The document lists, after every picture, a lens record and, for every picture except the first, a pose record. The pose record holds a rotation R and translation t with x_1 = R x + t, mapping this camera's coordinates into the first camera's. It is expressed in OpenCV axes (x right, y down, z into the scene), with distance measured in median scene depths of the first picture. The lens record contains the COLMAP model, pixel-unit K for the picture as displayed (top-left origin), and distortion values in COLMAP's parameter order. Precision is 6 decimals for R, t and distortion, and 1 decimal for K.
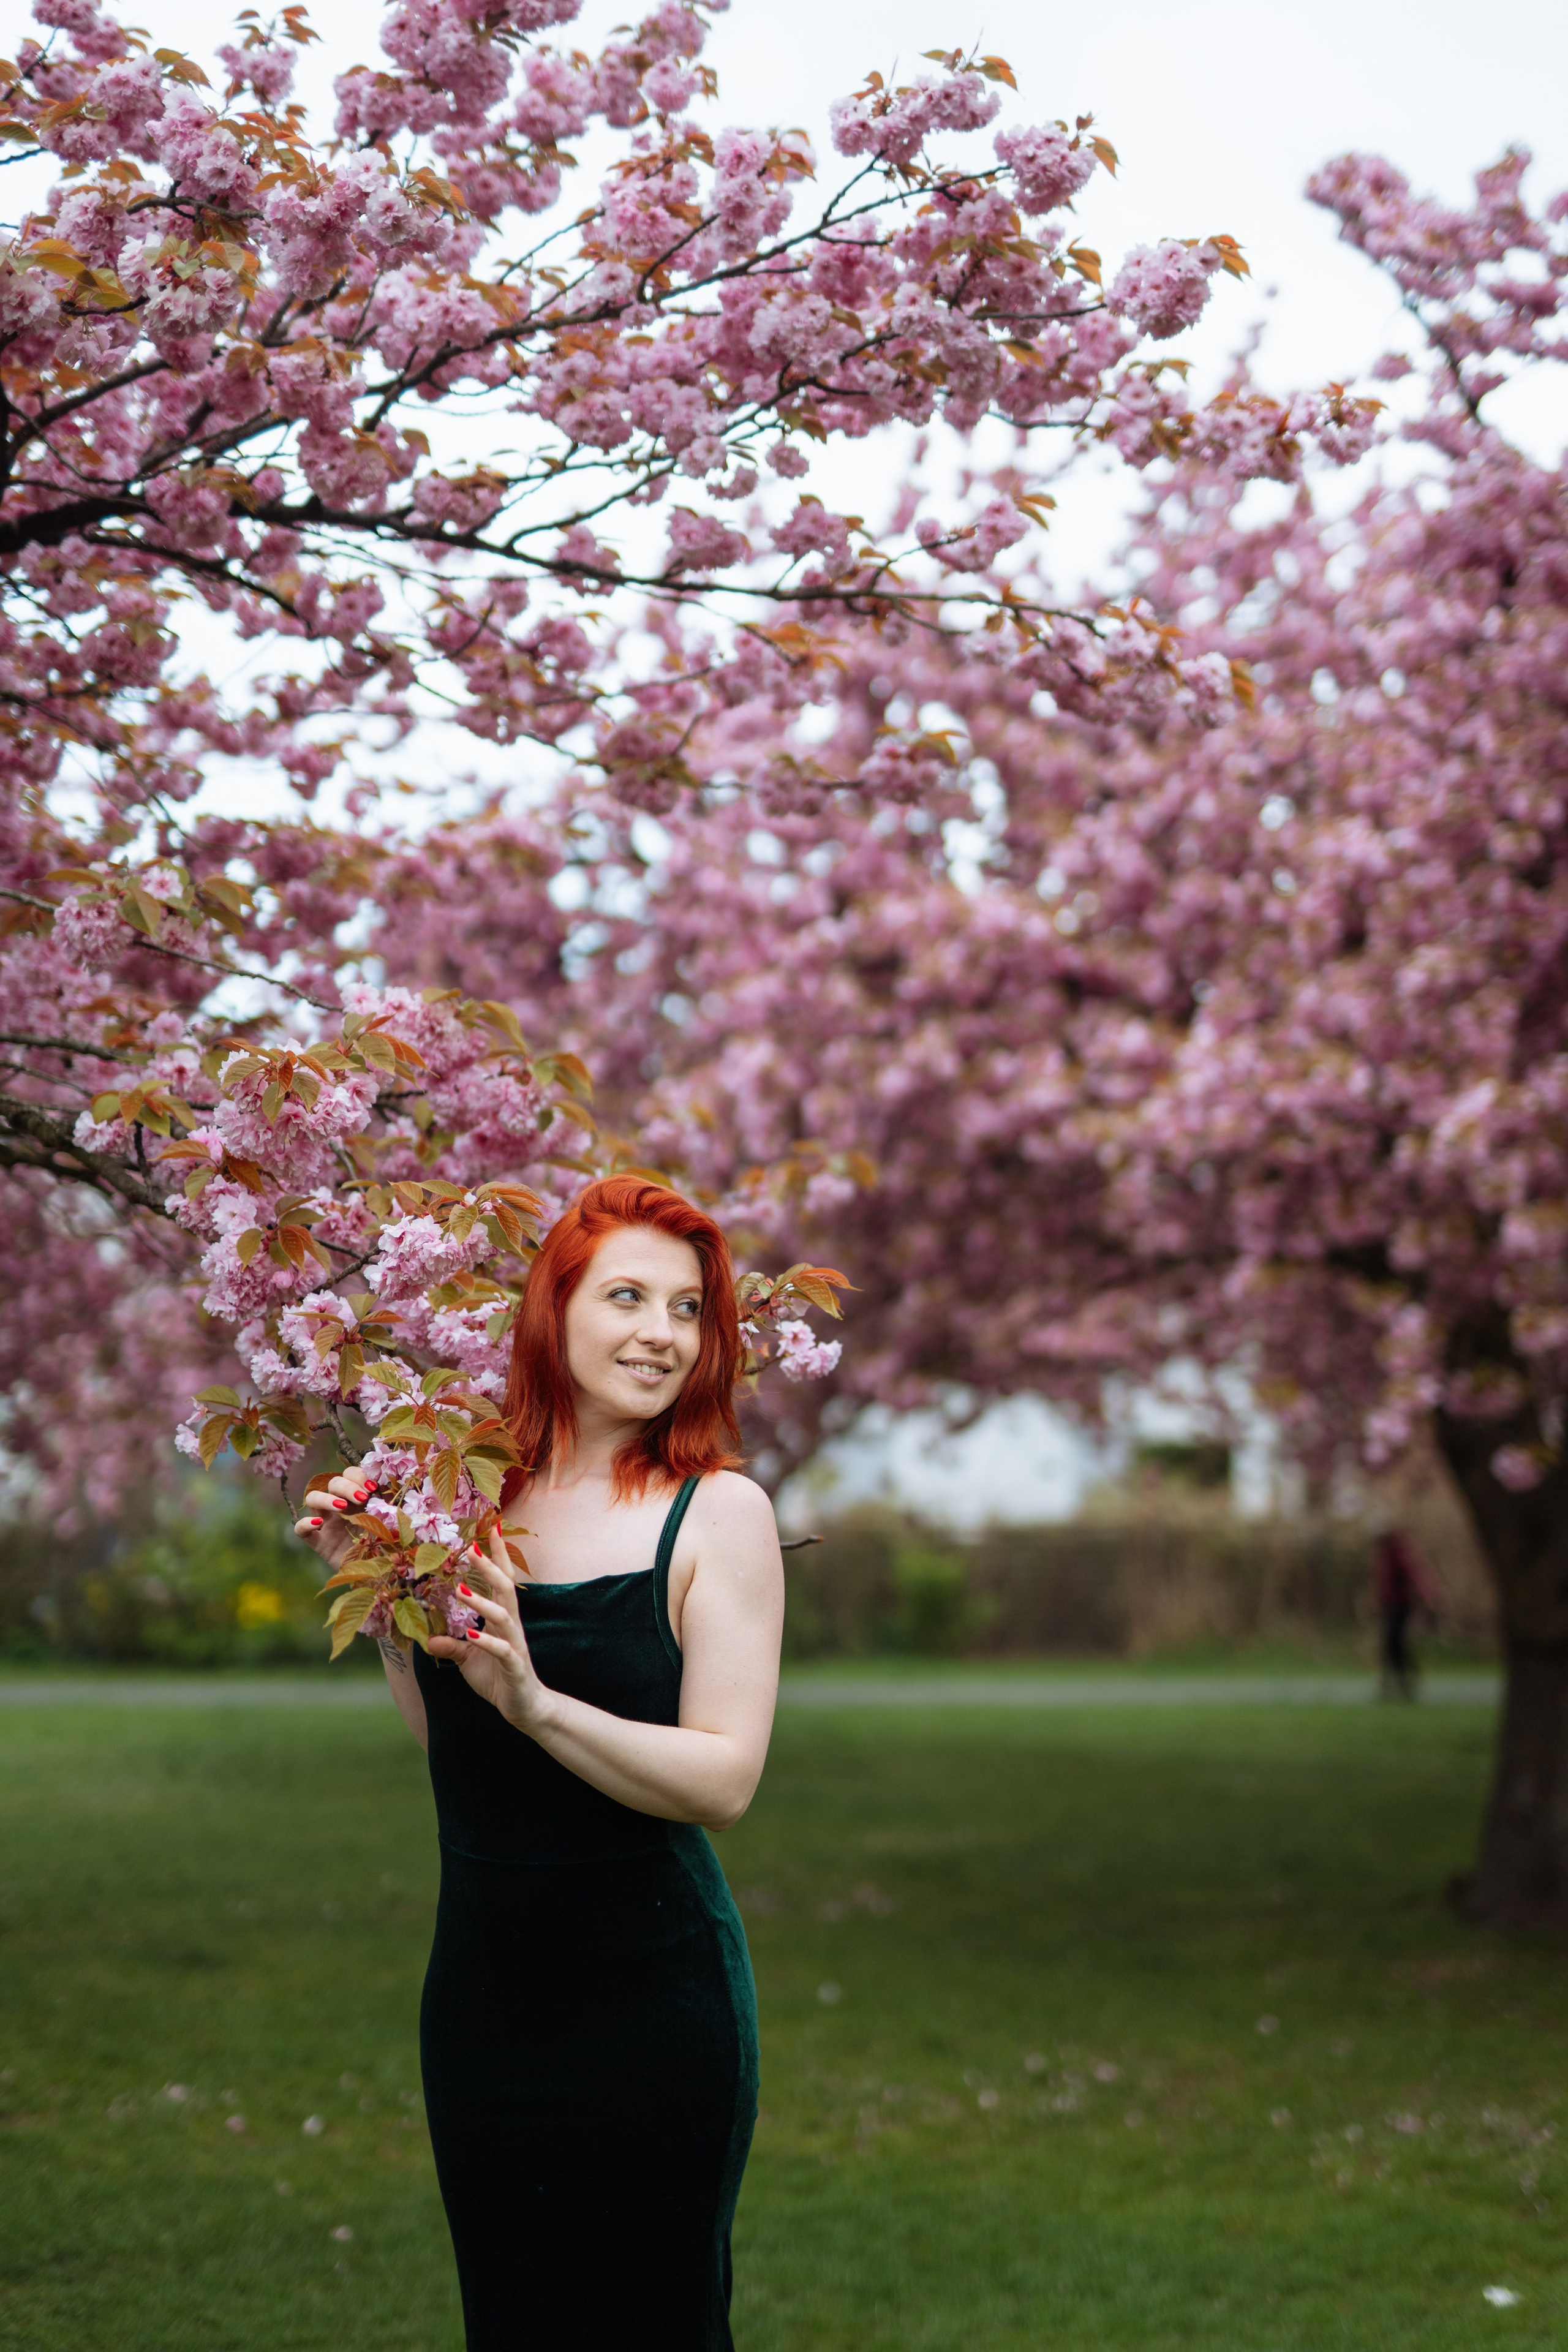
lens RADIAL K [[3332.7, 0, 787.4], [0, 3332.7, 1183.6], [0, 0, 1]] dist [-0.003107, 0.000000]
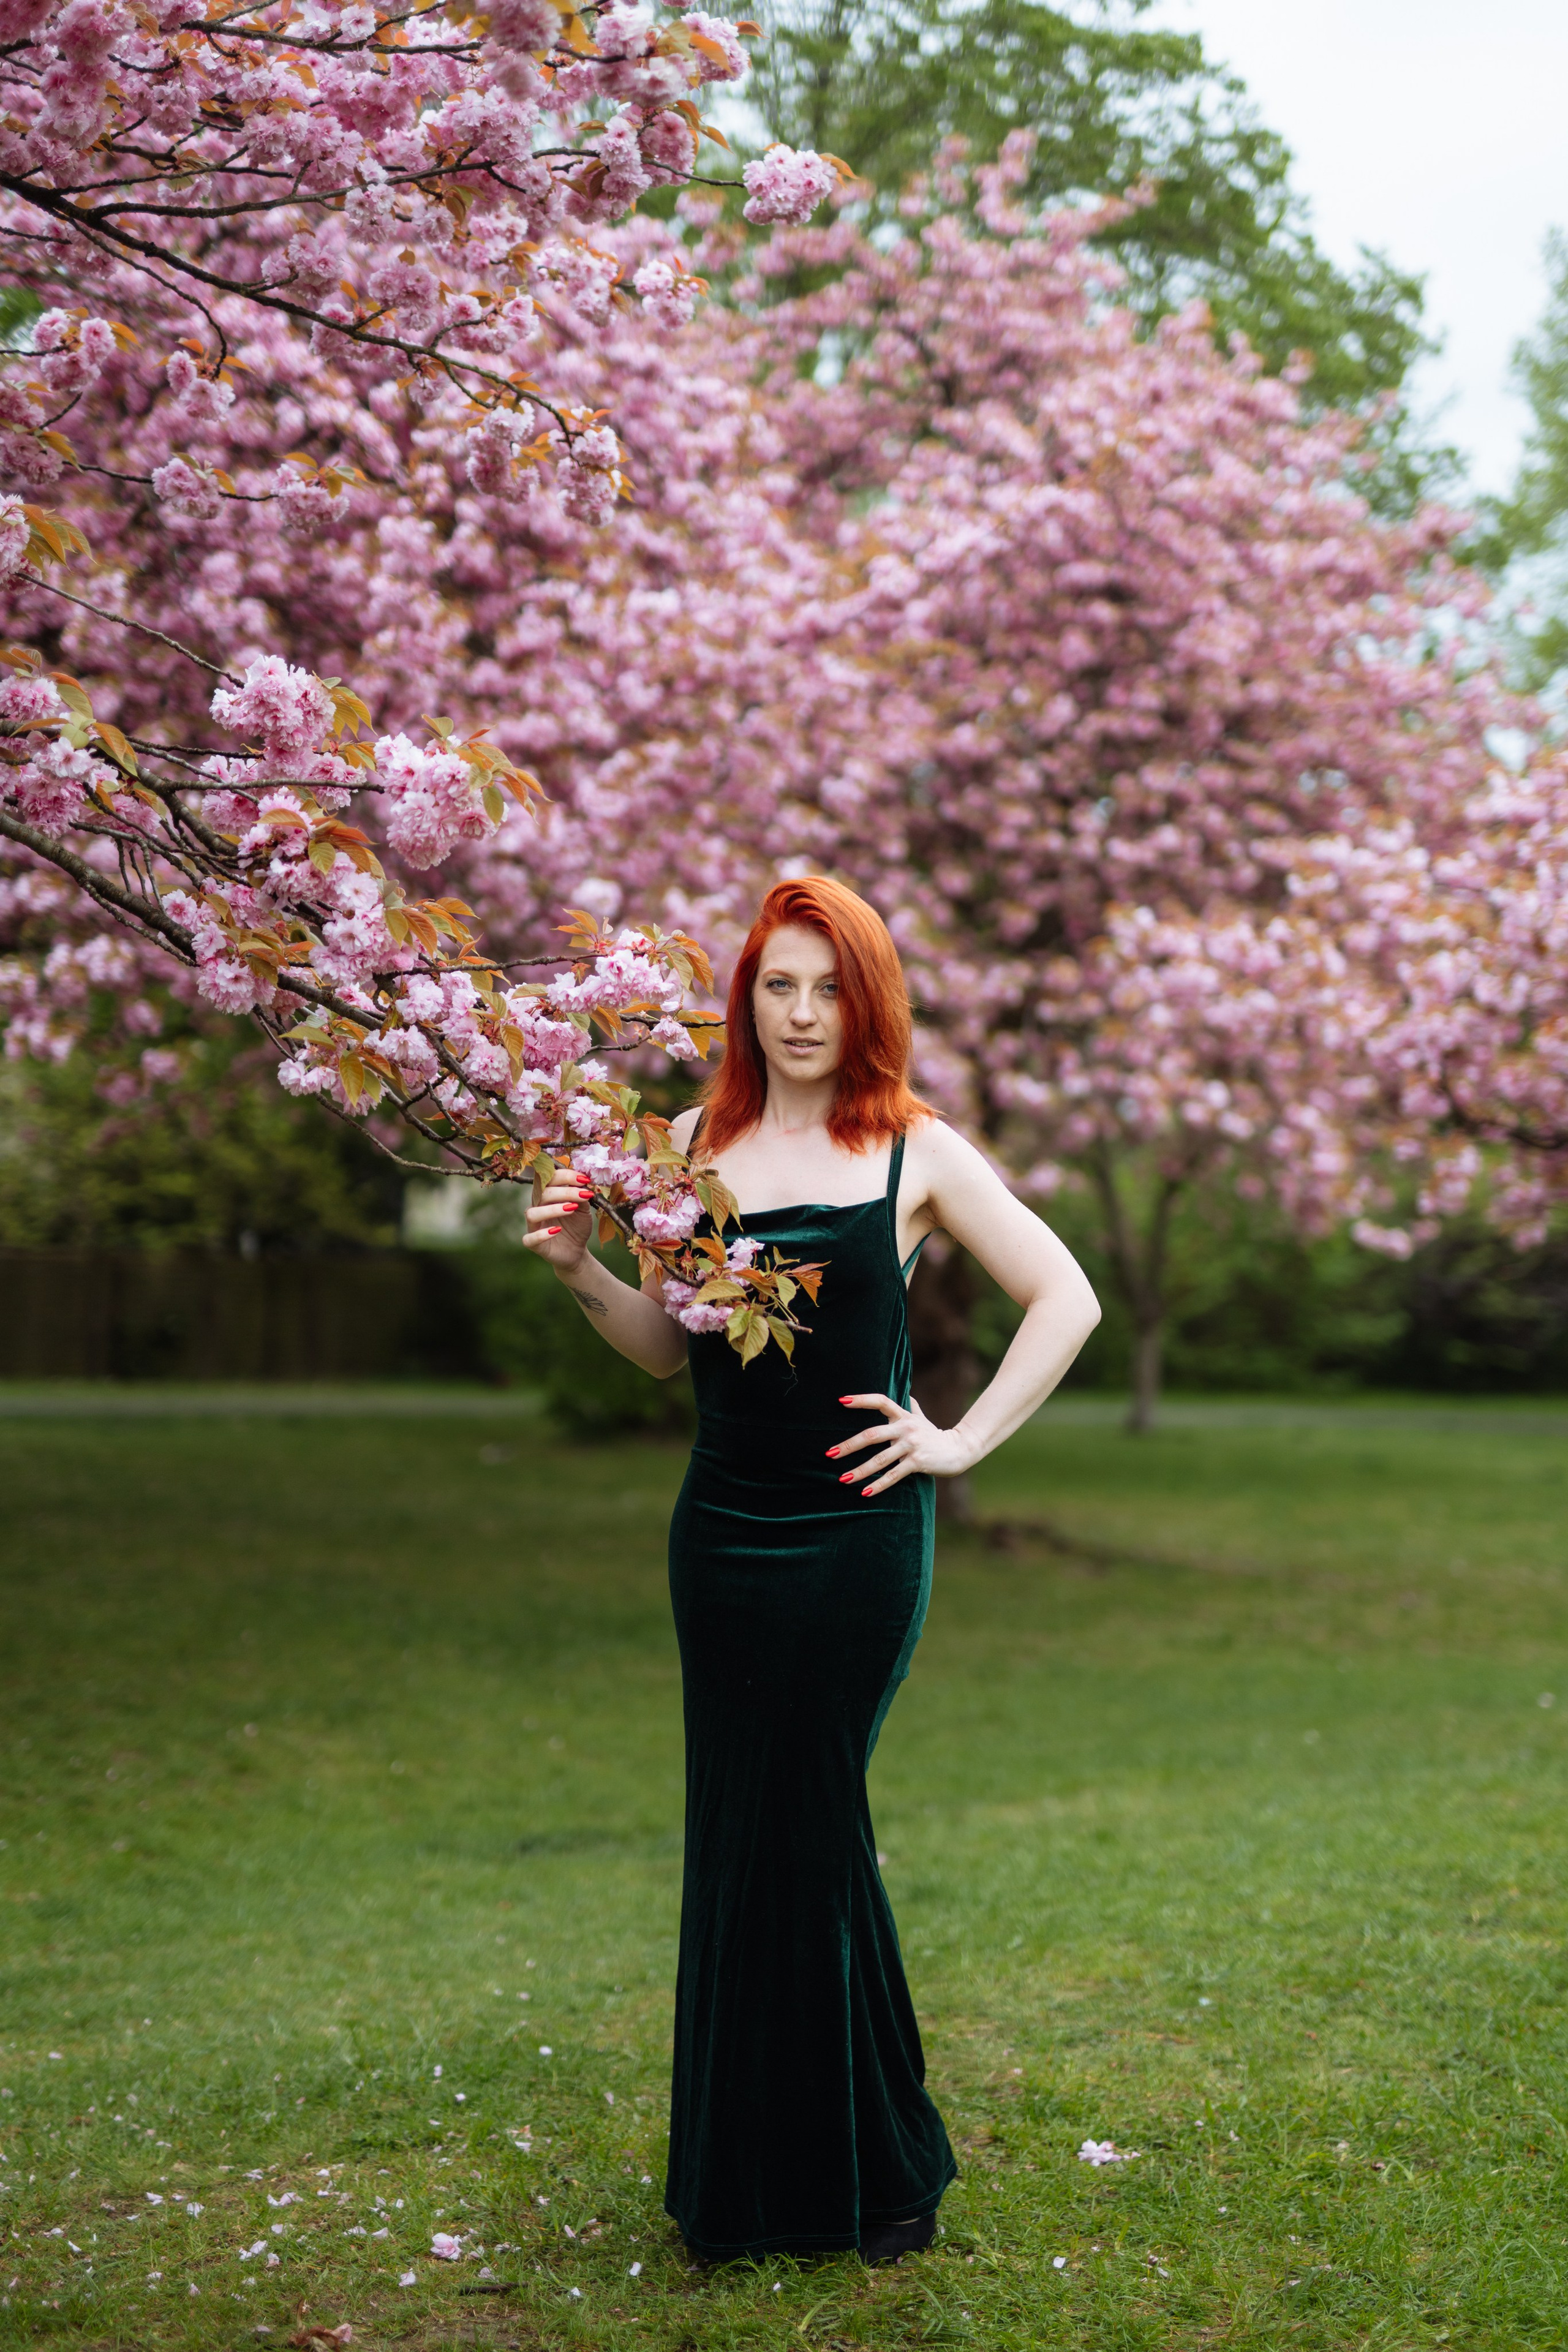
lens RADIAL K [[3332.7, 0, 790.9], [0, 3332.7, 1155.1], [0, 0, 1]] dist [-0.003107, 0.000000]
pose [[0.664818, 0.052294, 0.745173, -0.364038], [-0.103601, 0.994361, 0.022648, 0.027811], [-0.739786, -0.092258, 0.666487, 0.066445]]
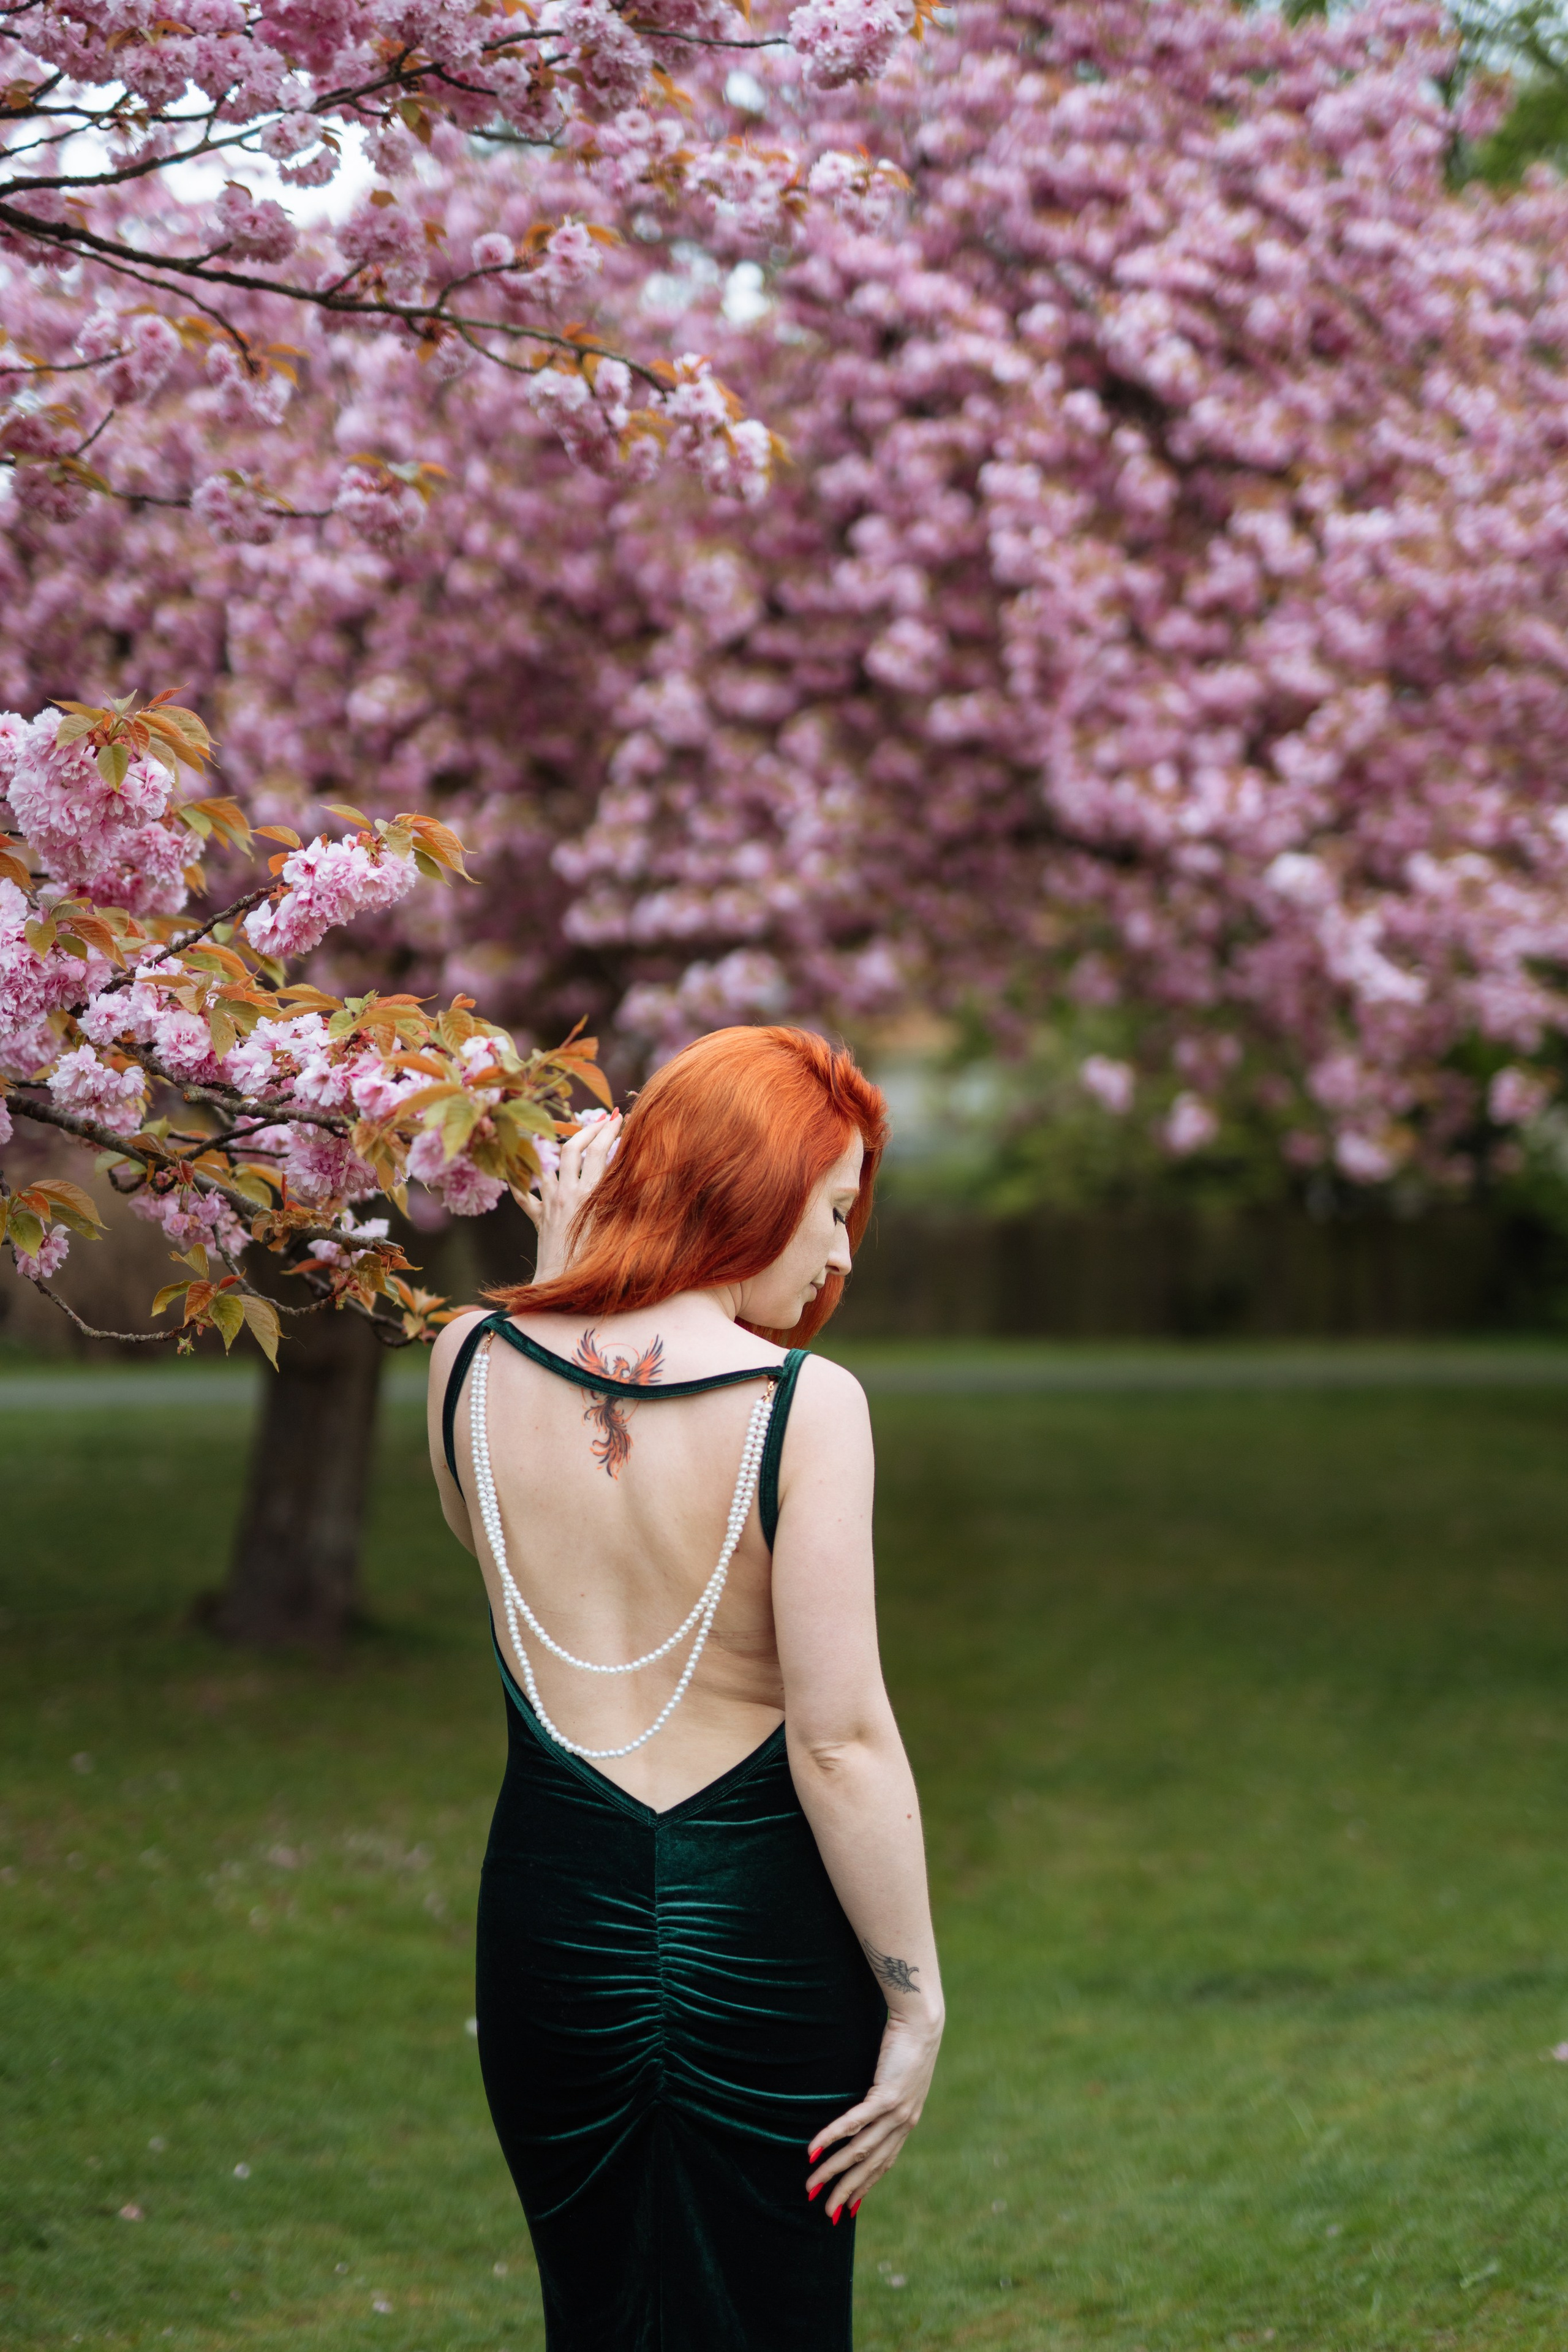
lens RADIAL K [[3332.7, 0, 785.2], [0, 3332.7, 1193.4], [0, 0, 1]] dist [-0.003107, 0.000000]
pose [[0.888142, 0.004083, 0.459551, -0.153236], [-0.049756, 0.994937, 0.087321, -0.012249], [-0.456868, -0.100418, 0.883848, 0.069832]]
